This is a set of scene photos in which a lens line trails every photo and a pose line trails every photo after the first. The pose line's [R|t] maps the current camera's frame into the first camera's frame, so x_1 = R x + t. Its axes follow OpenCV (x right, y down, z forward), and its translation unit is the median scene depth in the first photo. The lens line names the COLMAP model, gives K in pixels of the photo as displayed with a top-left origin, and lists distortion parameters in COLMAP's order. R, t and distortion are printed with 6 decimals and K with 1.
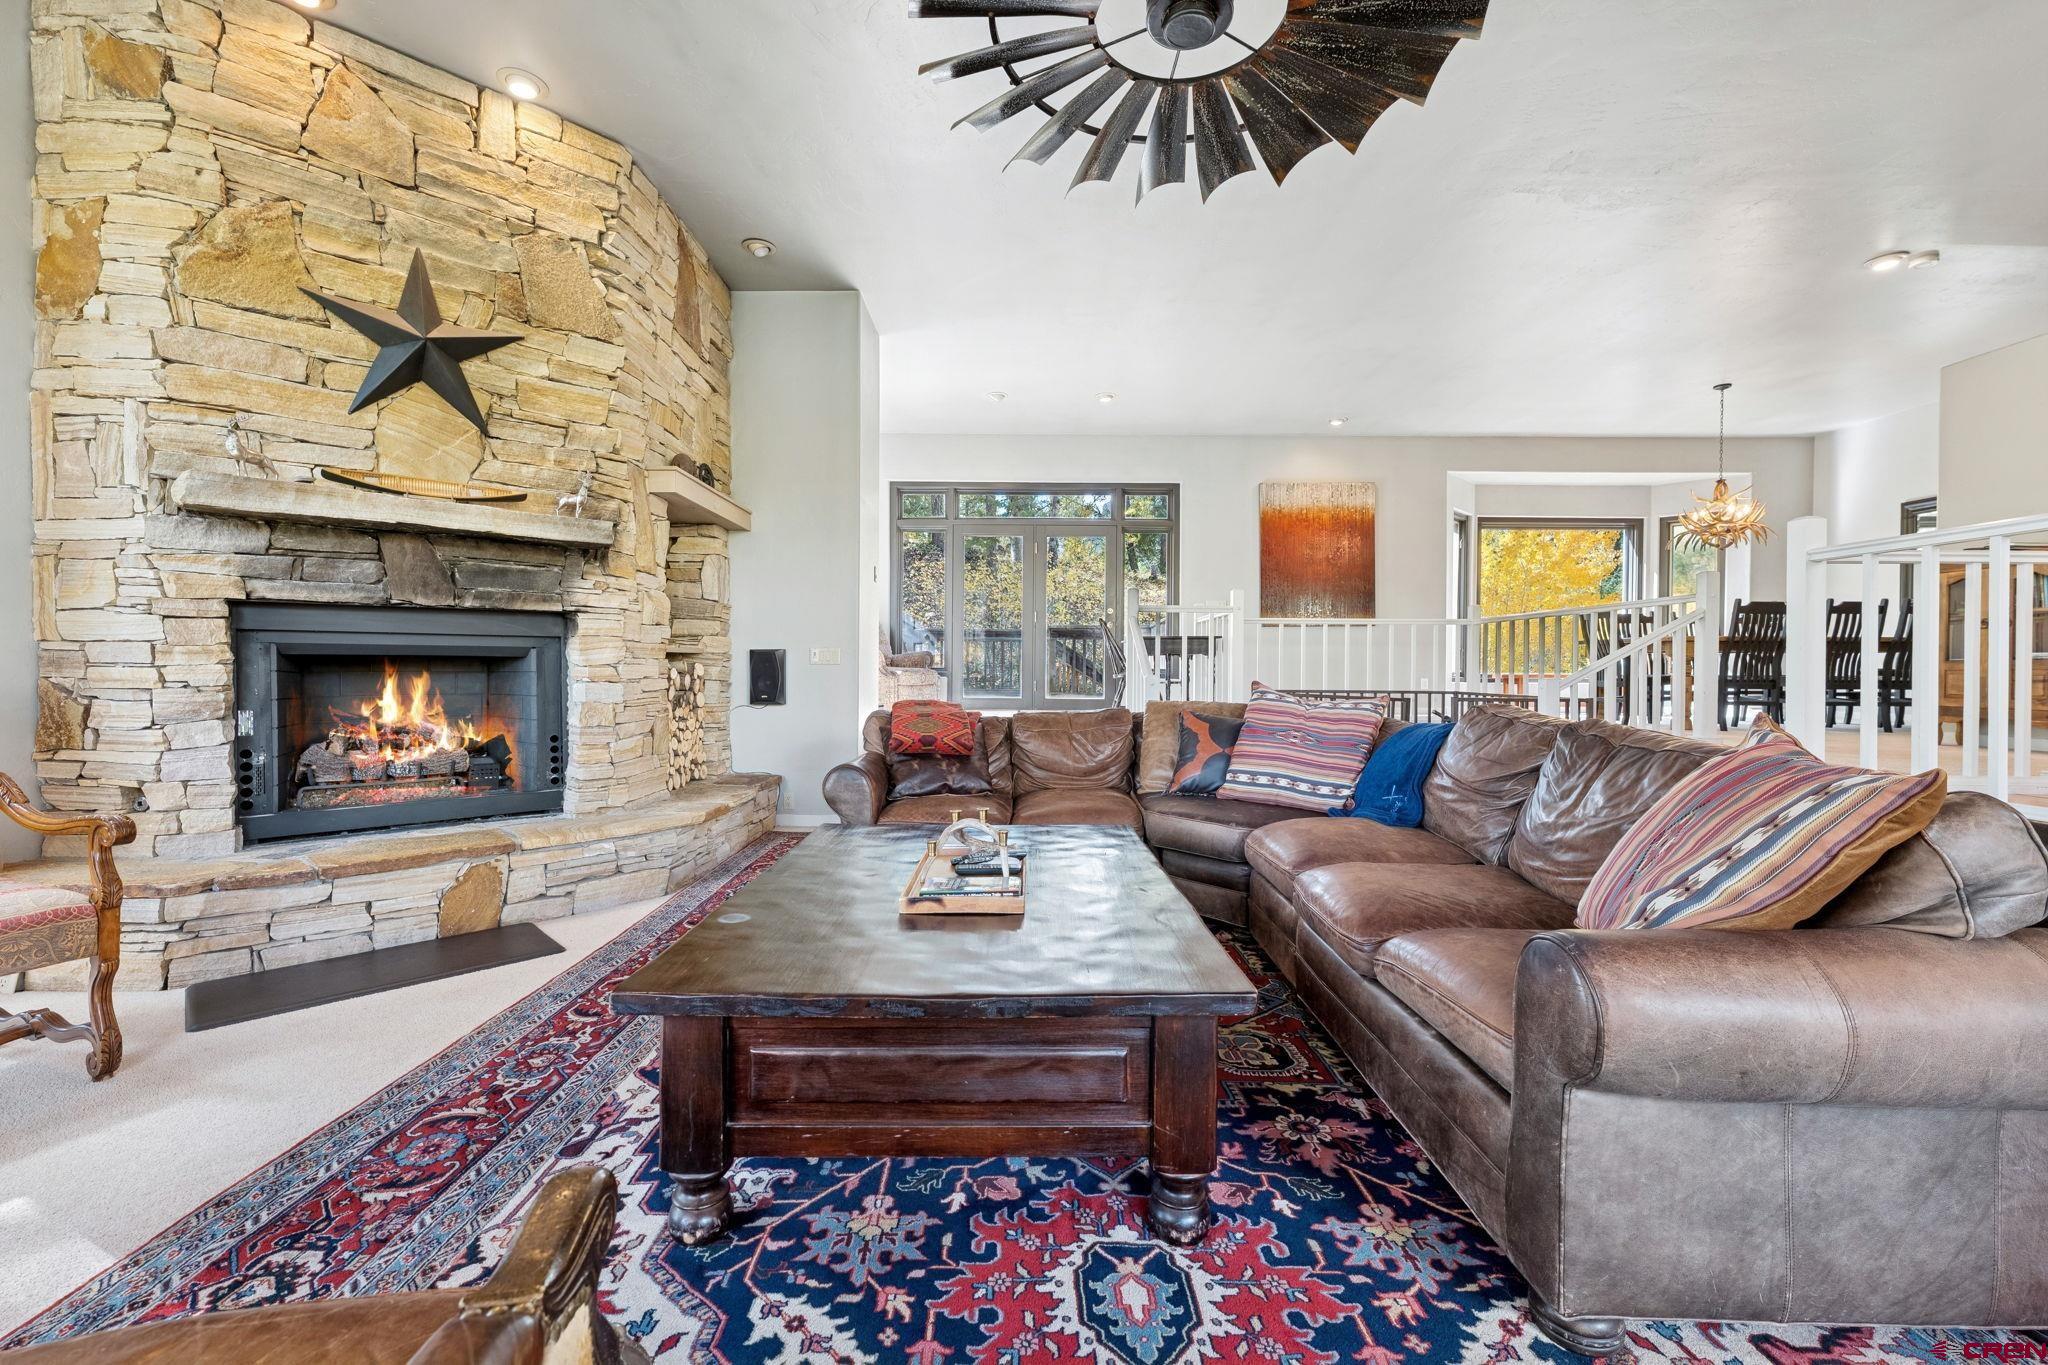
lens RADIAL K [[842.4, 0, 1023.5], [0, 842.4, 678.6], [0, 0, 1]] dist [-0.000064, 0.000551]
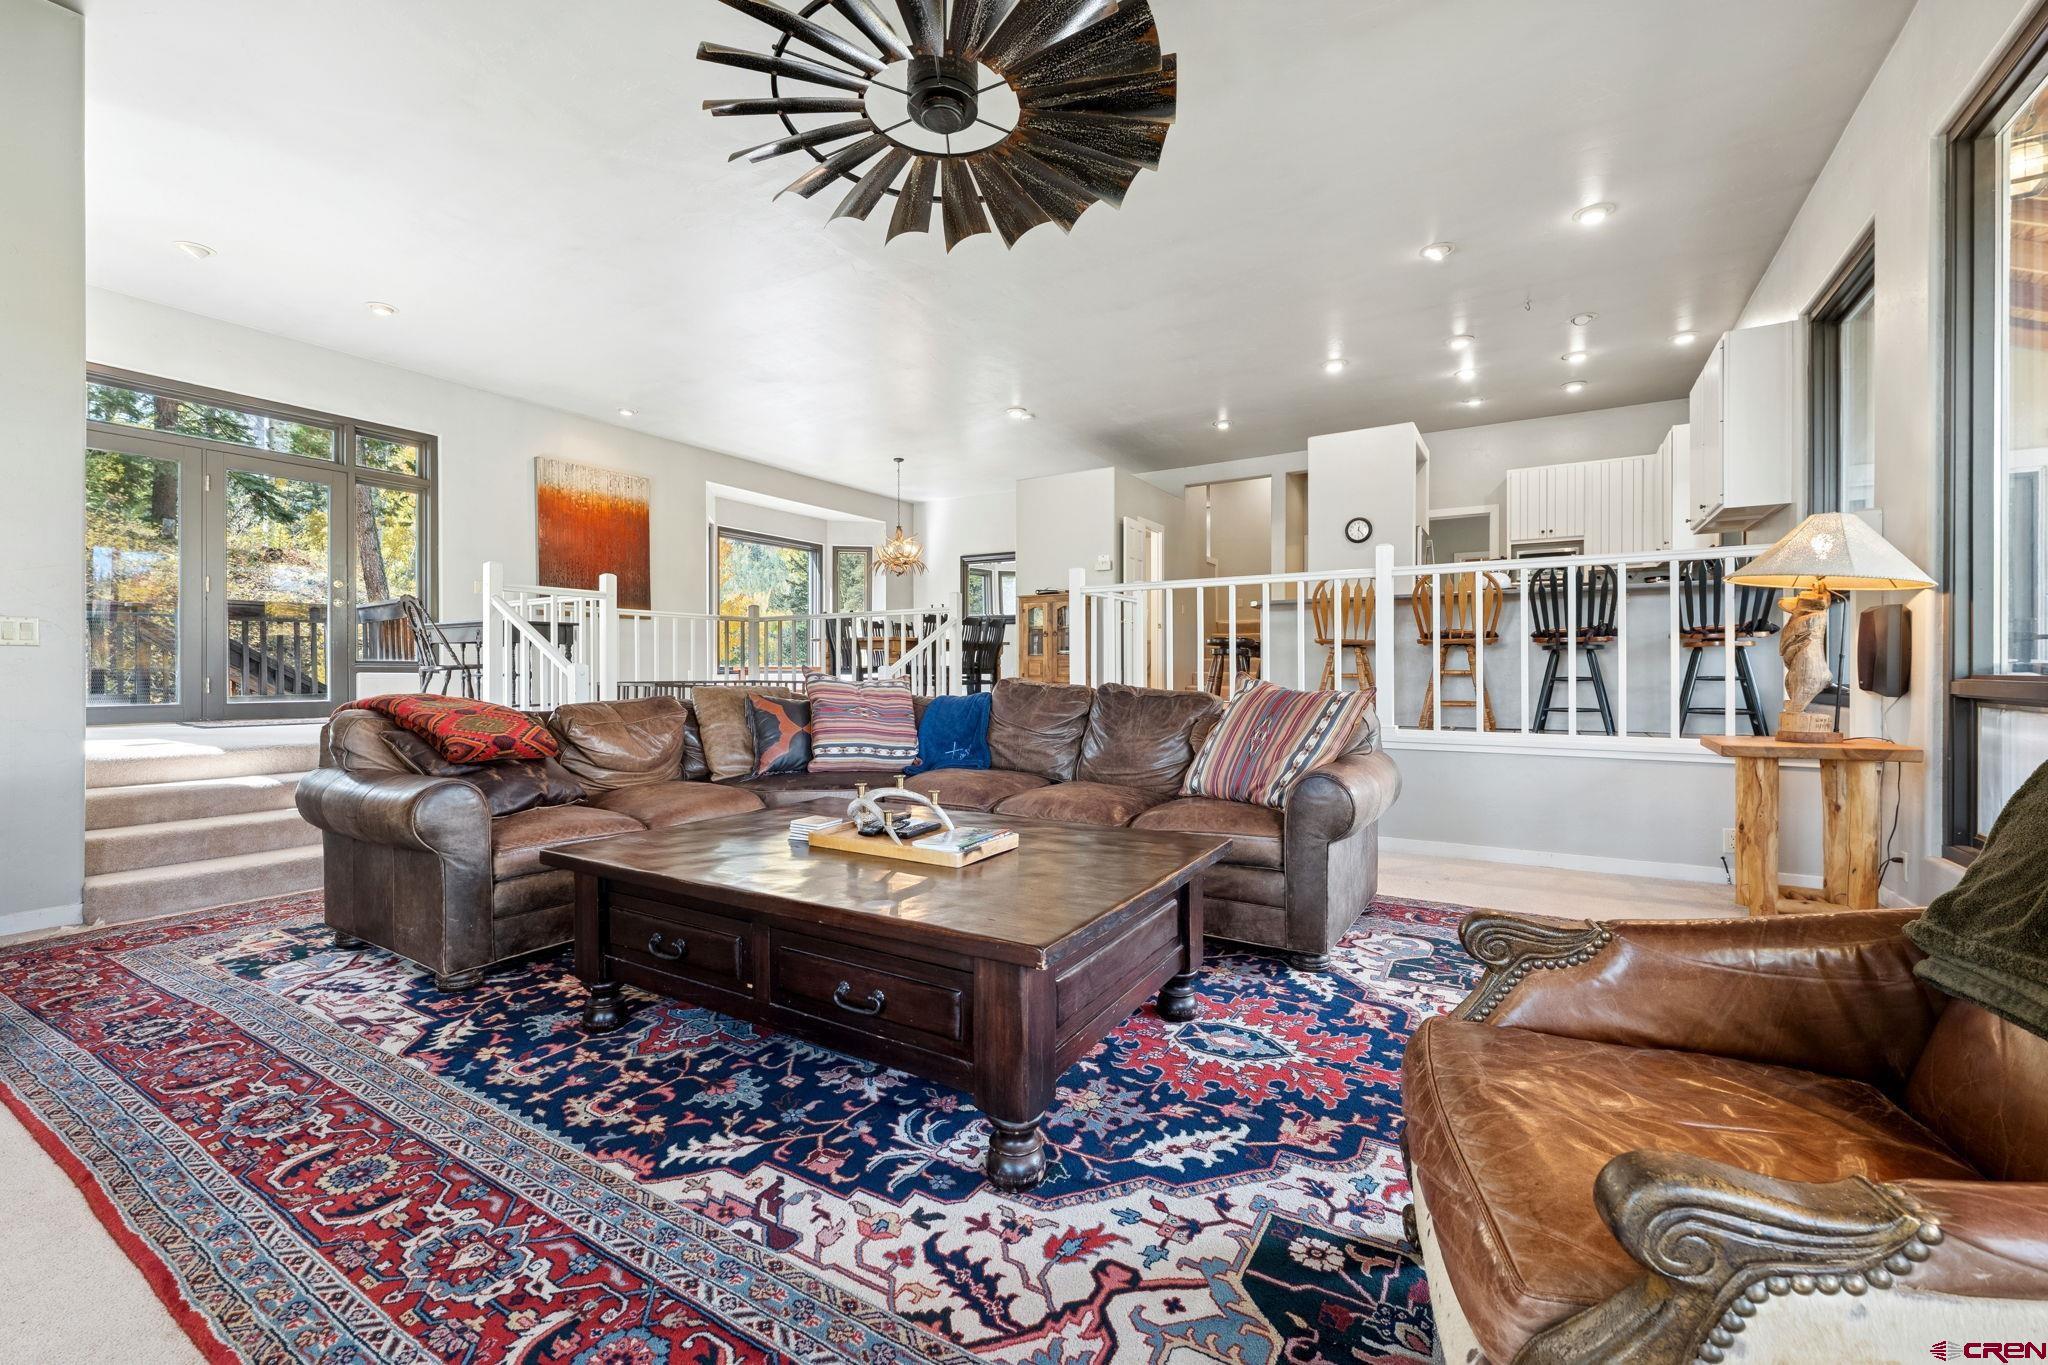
lens RADIAL K [[842.4, 0, 1022.1], [0, 842.4, 669.6], [0, 0, 1]] dist [-0.000064, 0.000551]
pose [[0.520537, -0.006973, 0.853811, -0.569574], [0.013182, 0.999913, 0.000130, 0.012985], [-0.853738, 0.011187, 0.520583, 0.201692]]
